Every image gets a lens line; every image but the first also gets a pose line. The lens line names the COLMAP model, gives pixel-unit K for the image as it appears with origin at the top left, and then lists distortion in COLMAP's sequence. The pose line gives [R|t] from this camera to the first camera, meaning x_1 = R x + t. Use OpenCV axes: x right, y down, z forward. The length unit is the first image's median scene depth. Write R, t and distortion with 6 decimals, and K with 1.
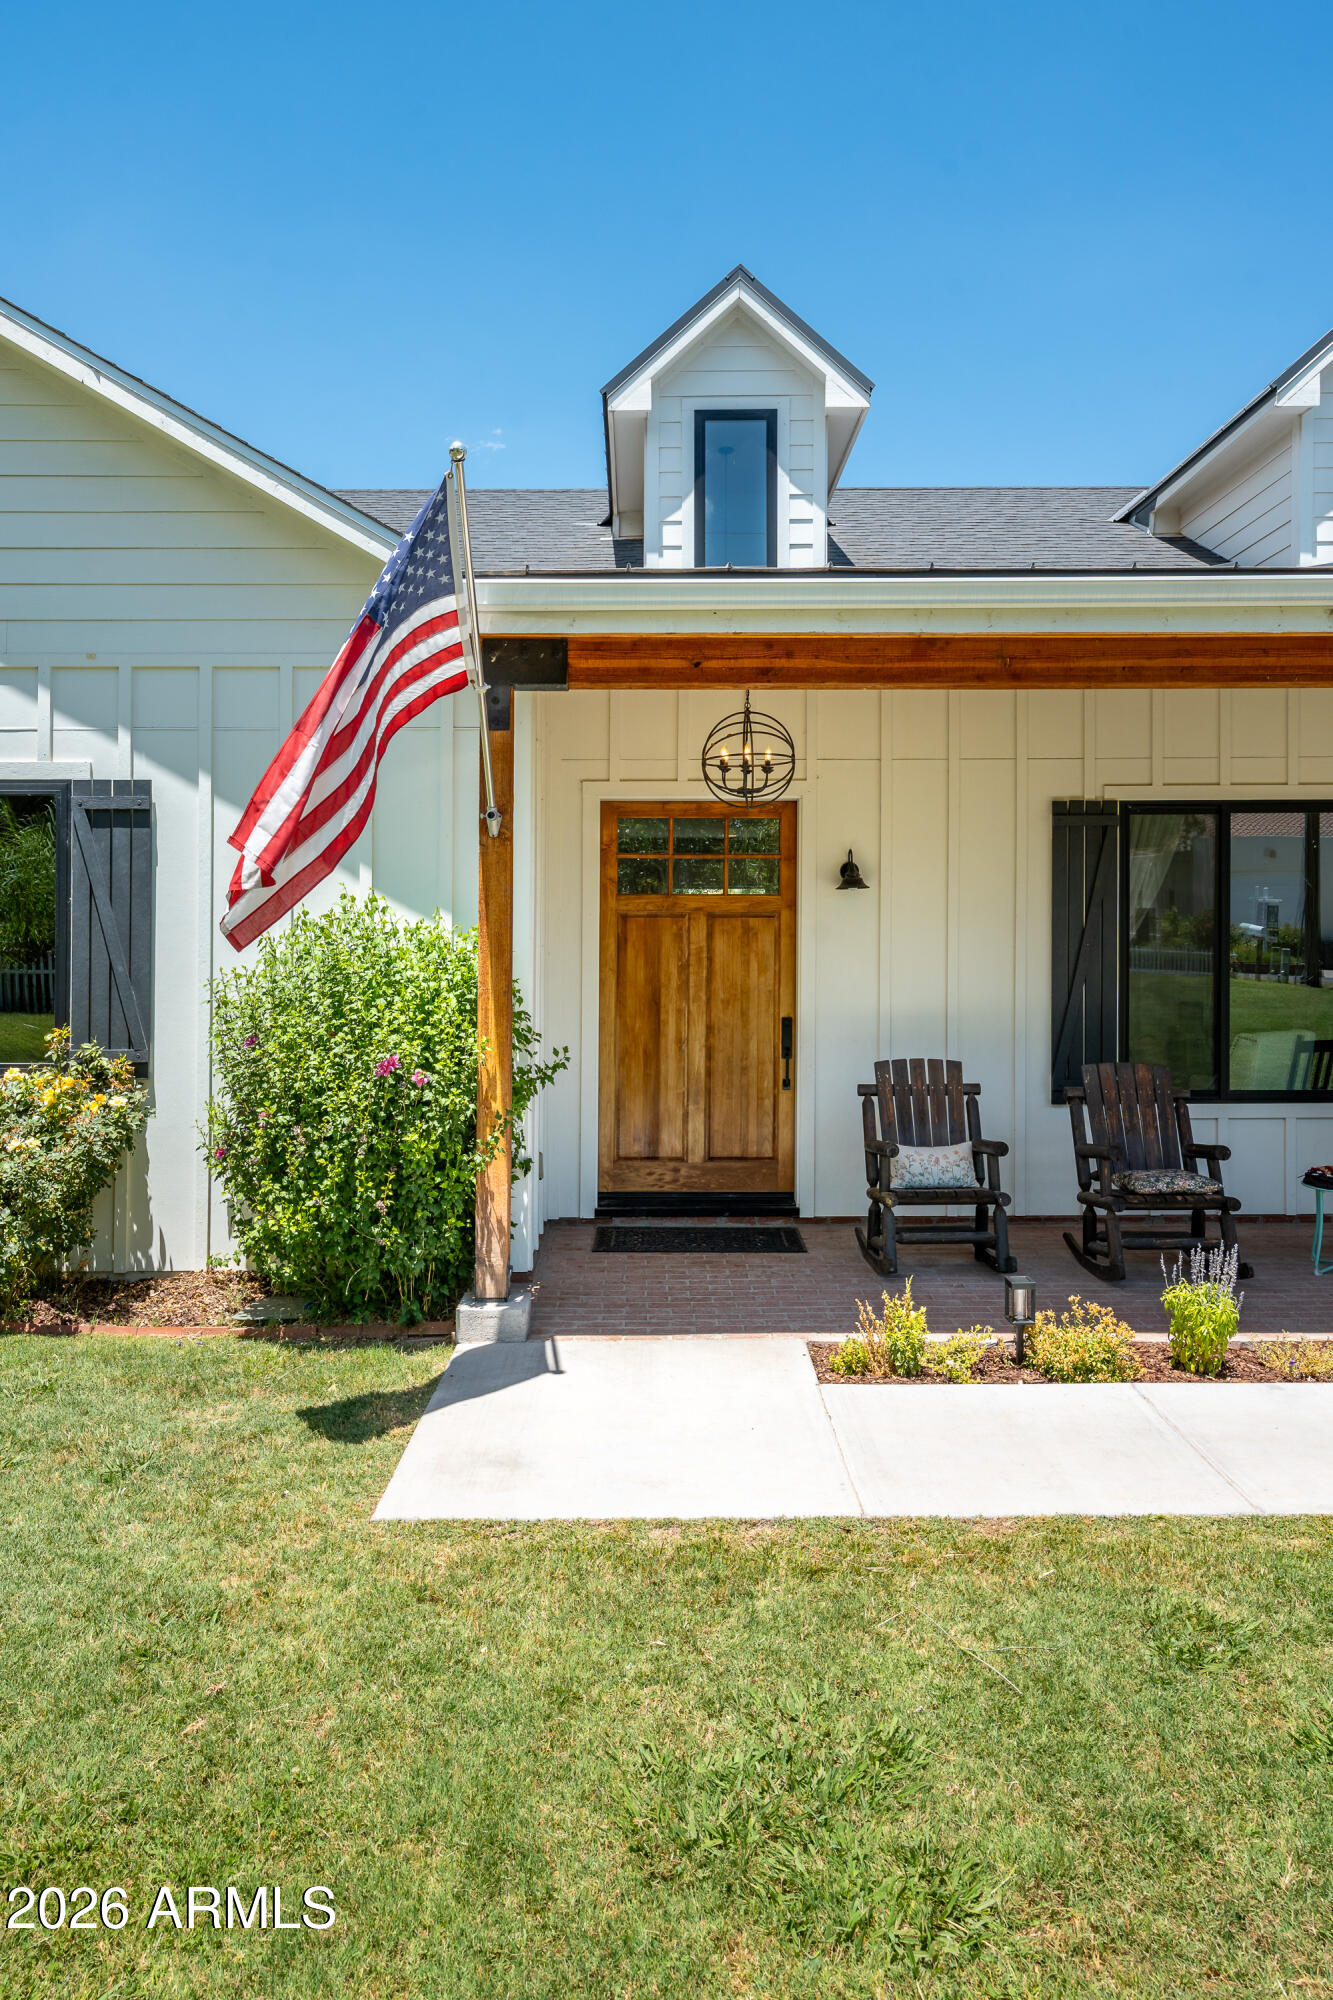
lens RADIAL K [[1375.6, 0, 659.8], [0, 1375.6, 956.8], [0, 0, 1]] dist [-0.007554, -0.001548]
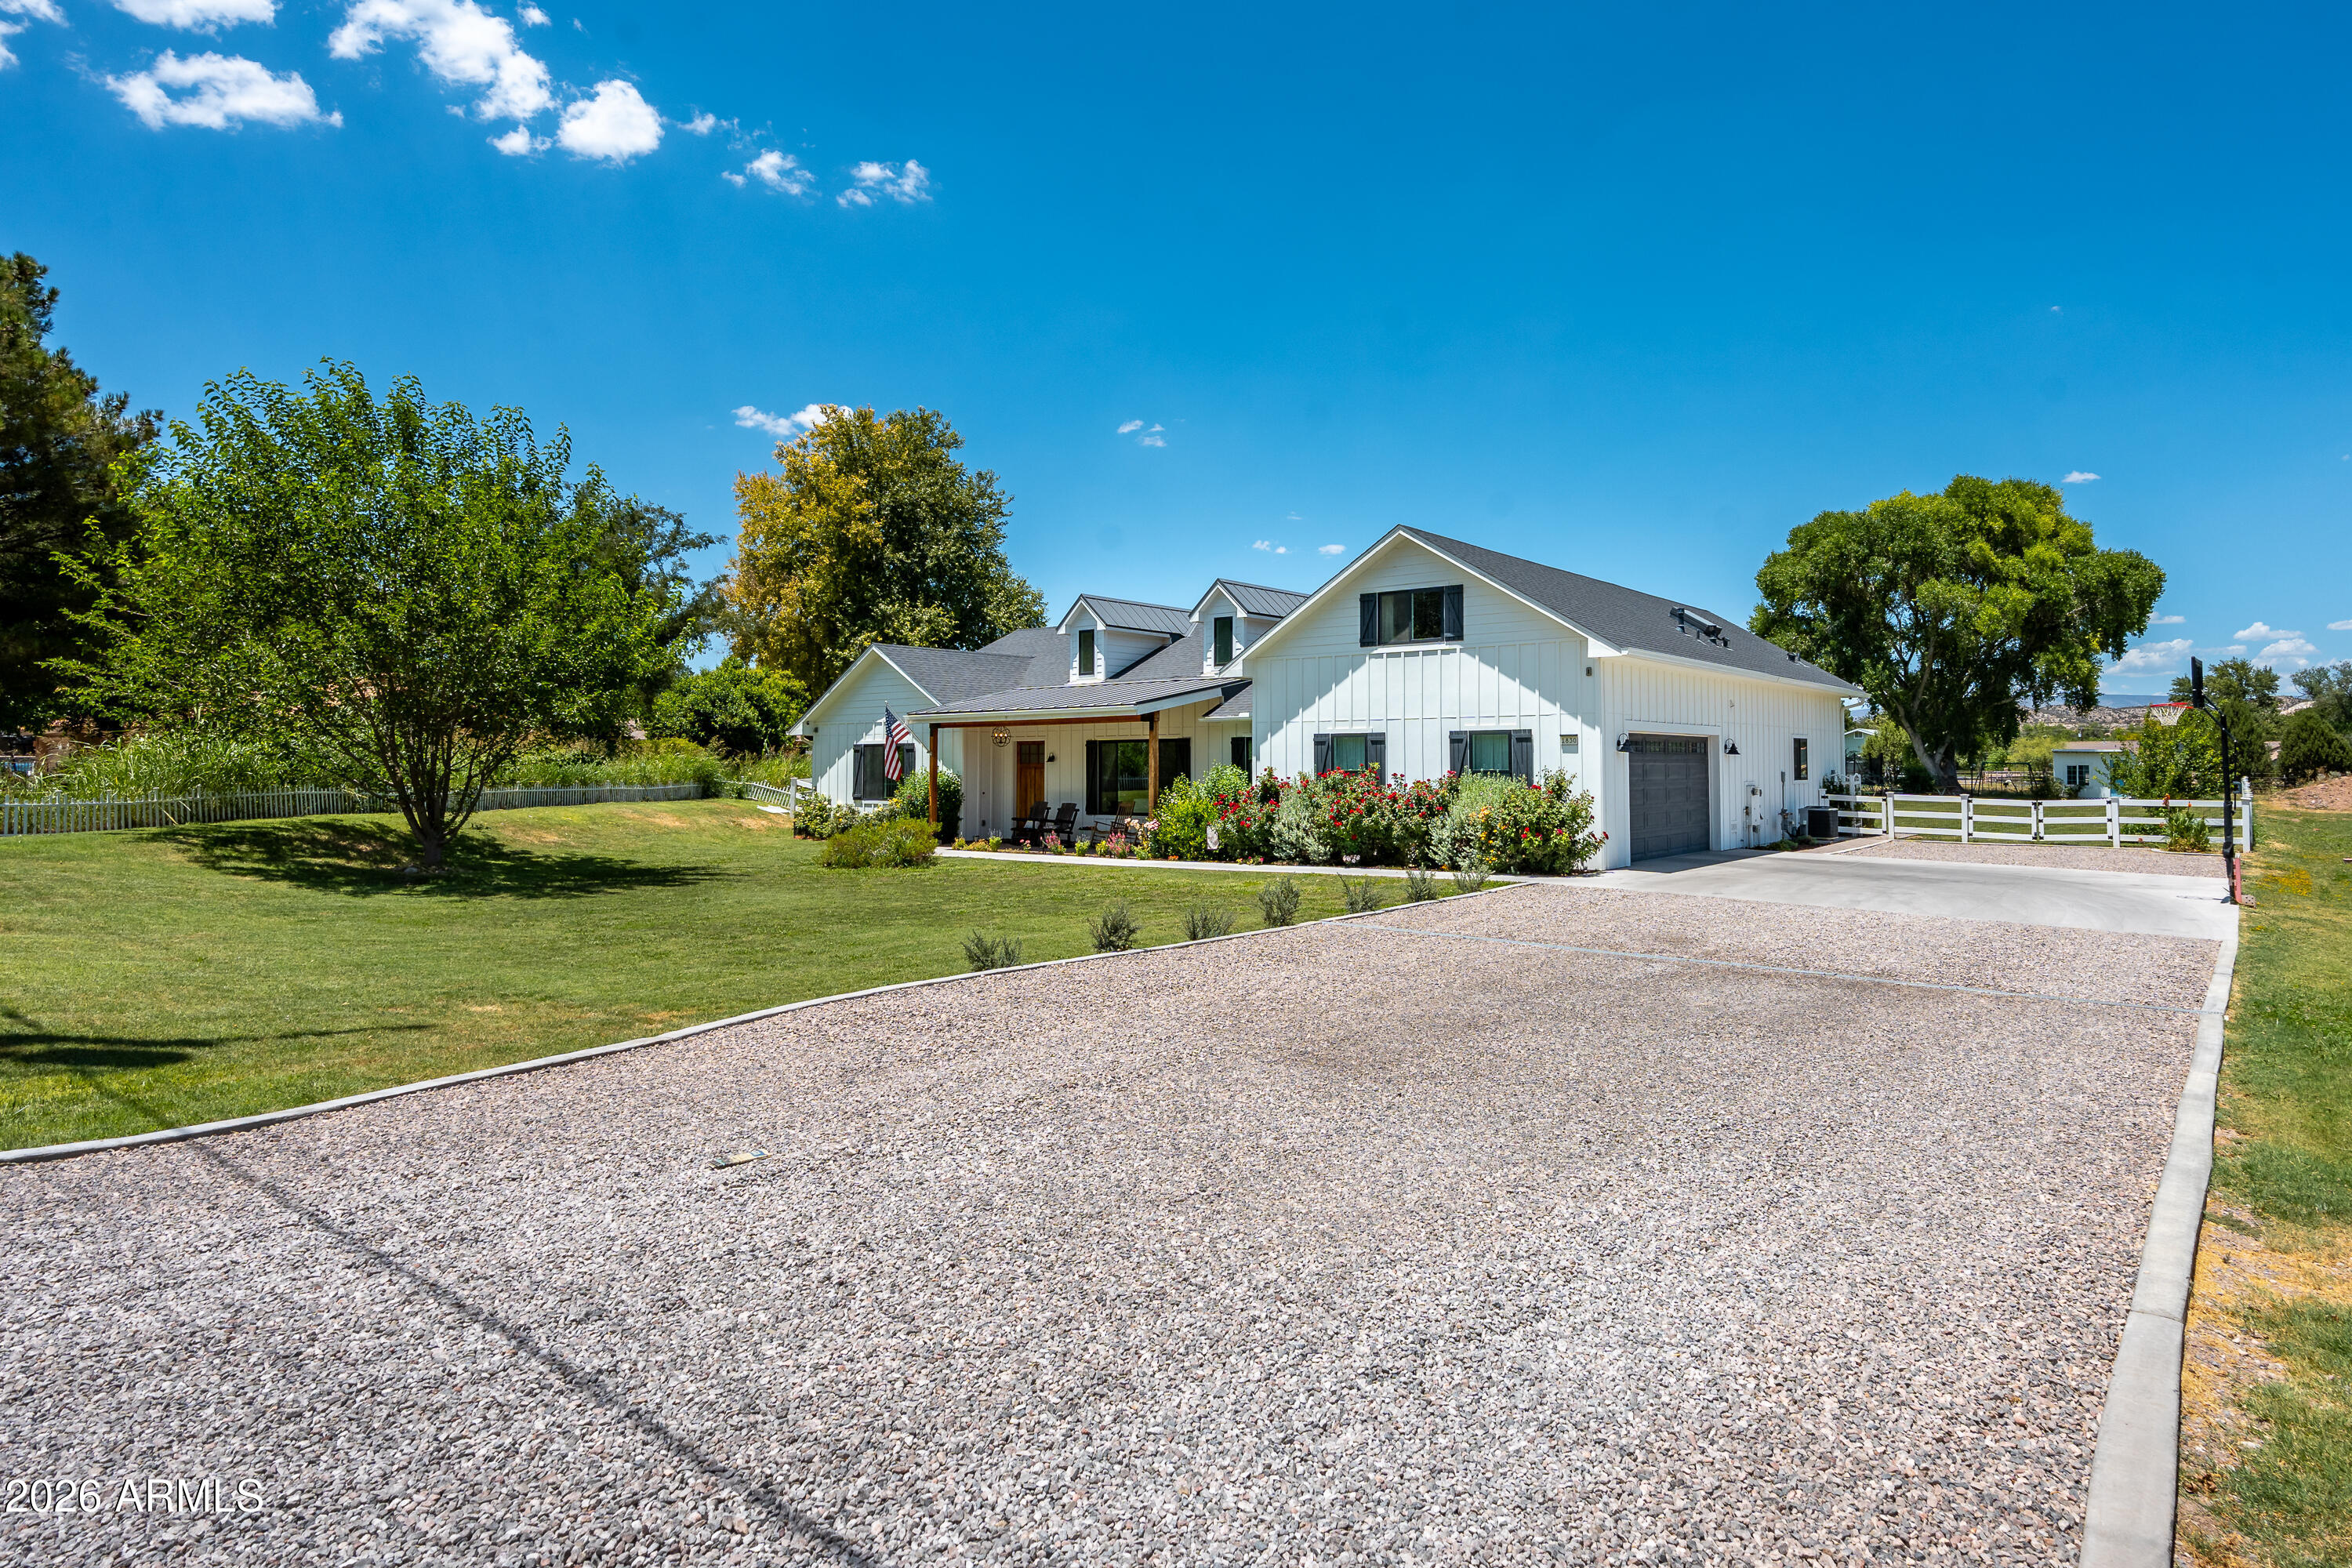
lens RADIAL K [[1260.2, 0, 1425.1], [0, 1260.2, 717.6], [0, 0, 1]] dist [0.001447, 0.004121]
pose [[0.841979, -0.020971, -0.539102, 3.501006], [-0.006254, 0.998798, -0.048620, -0.004569], [0.539474, 0.044308, 0.840836, -1.793566]]
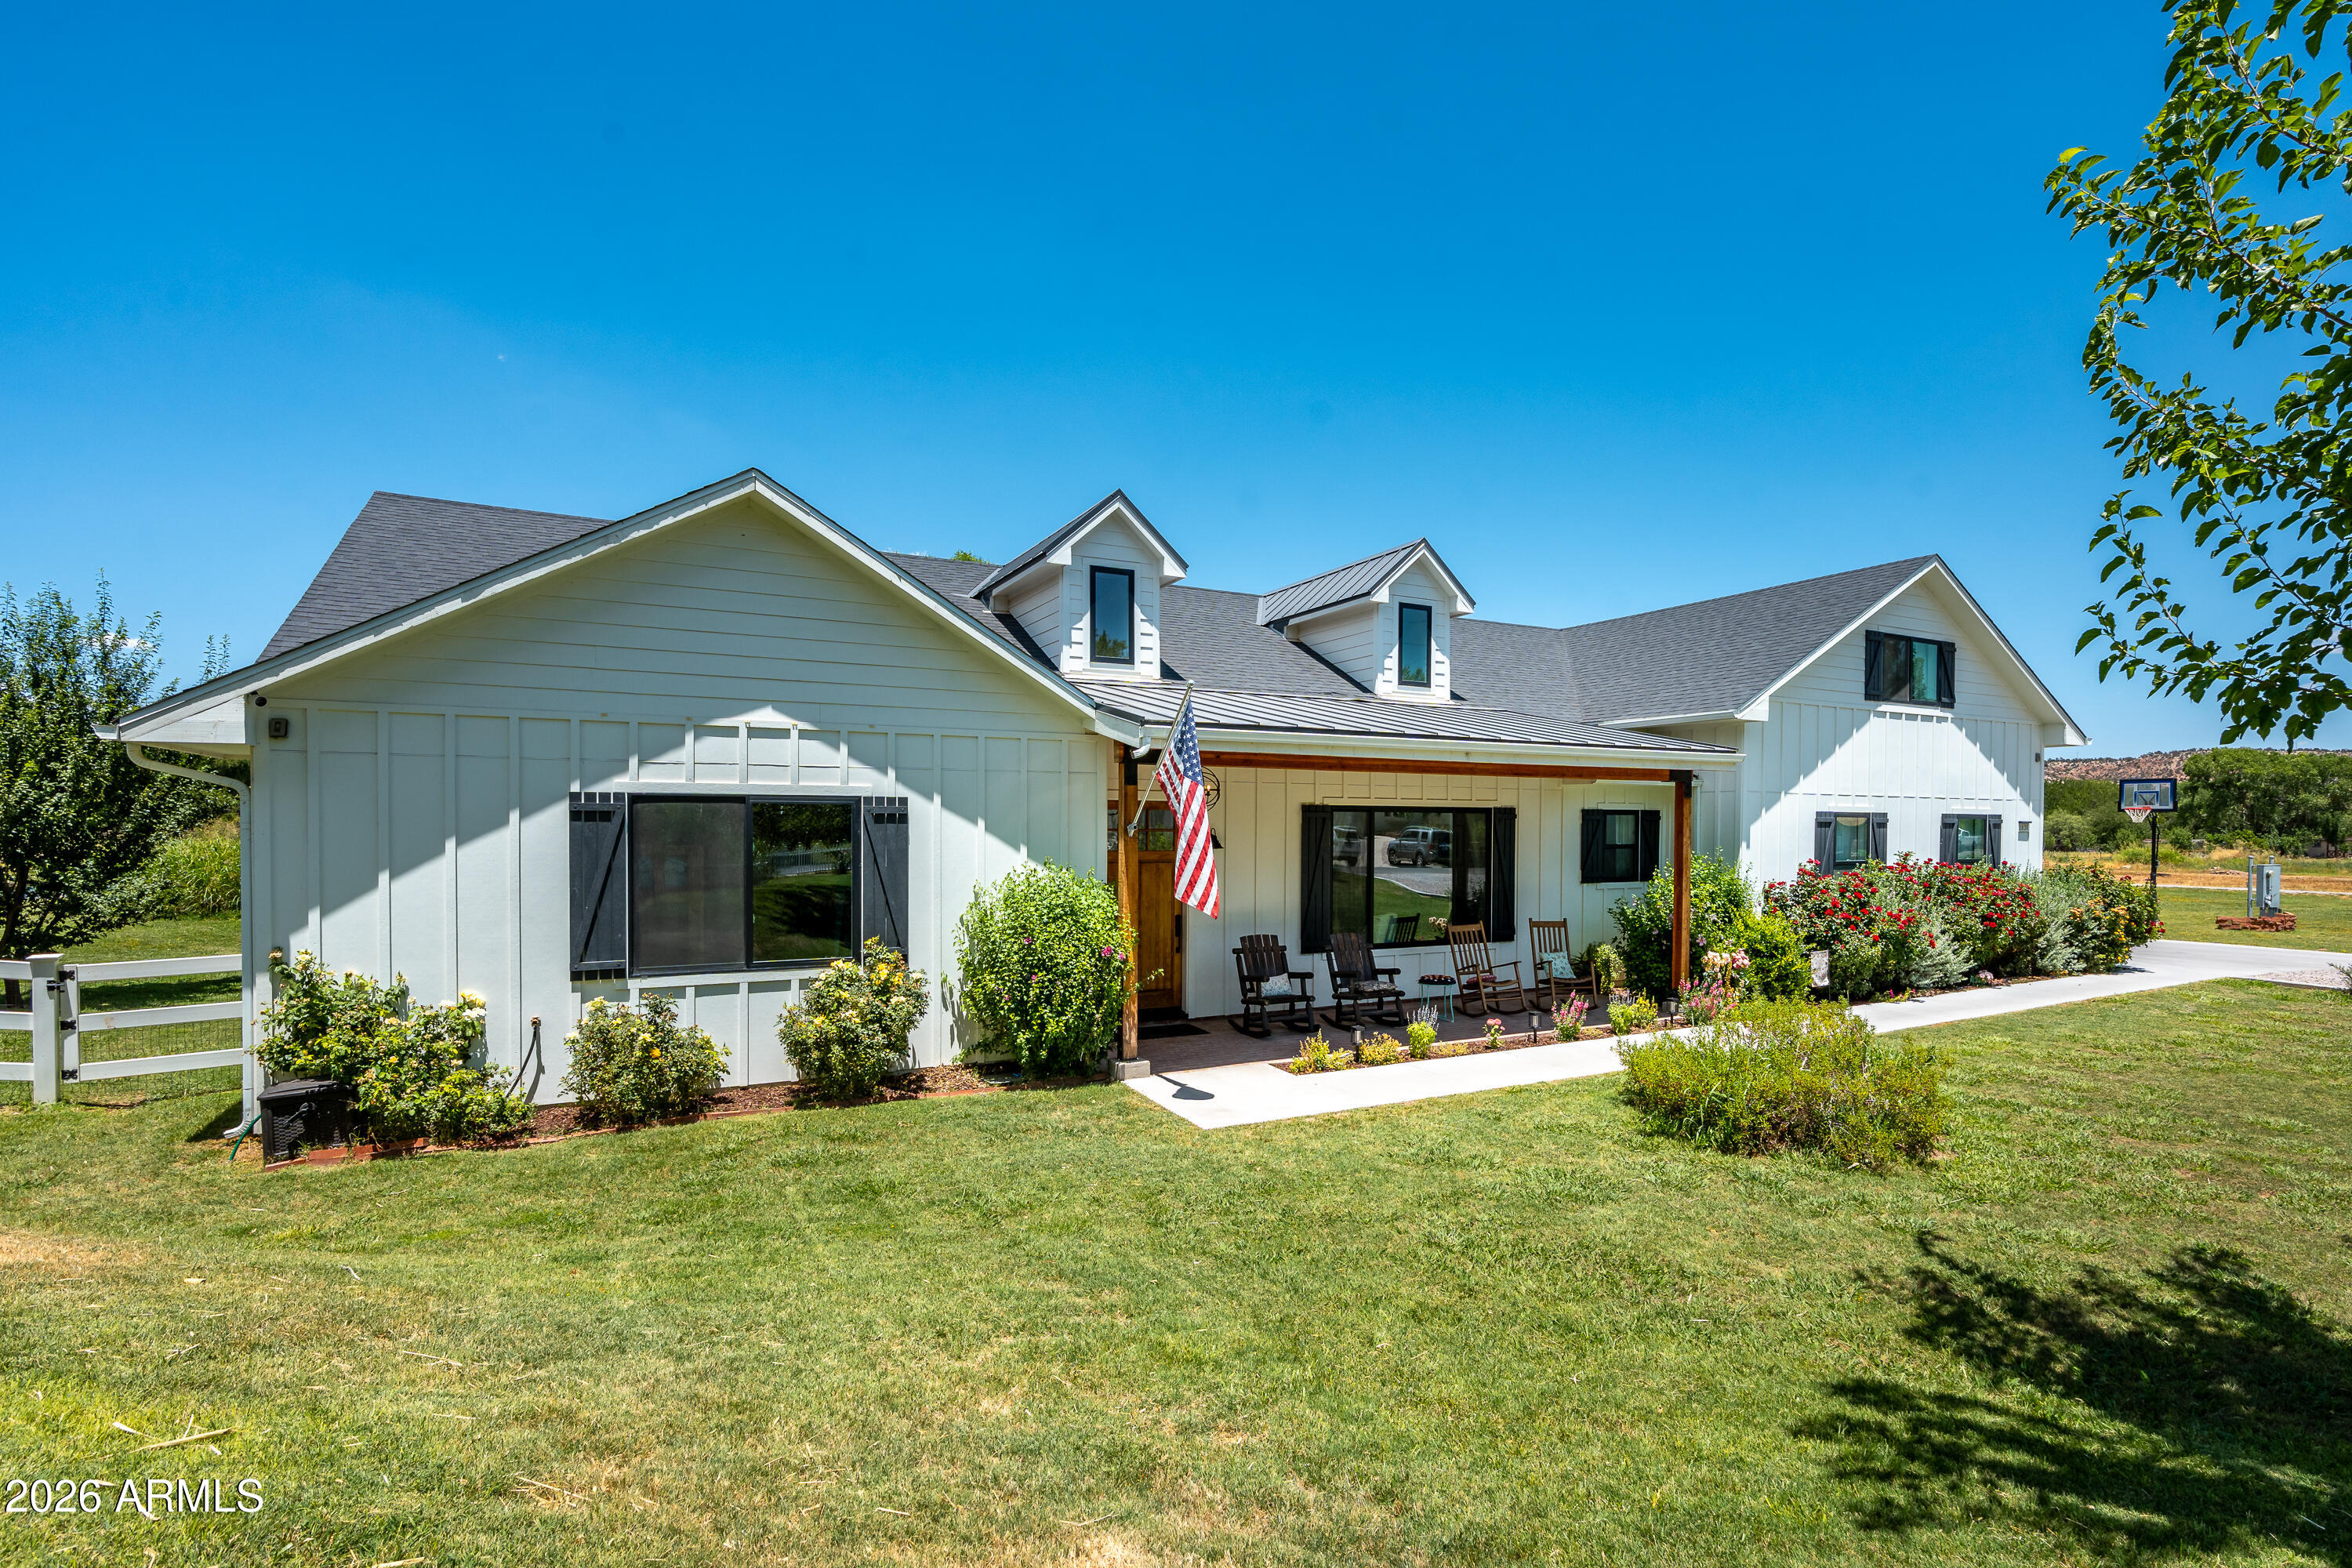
lens RADIAL K [[1124.0, 0, 1284.7], [0, 1124.0, 857.2], [0, 0, 1]] dist [-0.014866, 0.006924]
pose [[0.872472, -0.006280, 0.488624, -0.610321], [-0.001506, 0.999878, 0.015539, -0.068600], [-0.488662, -0.014294, 0.872356, -0.485165]]
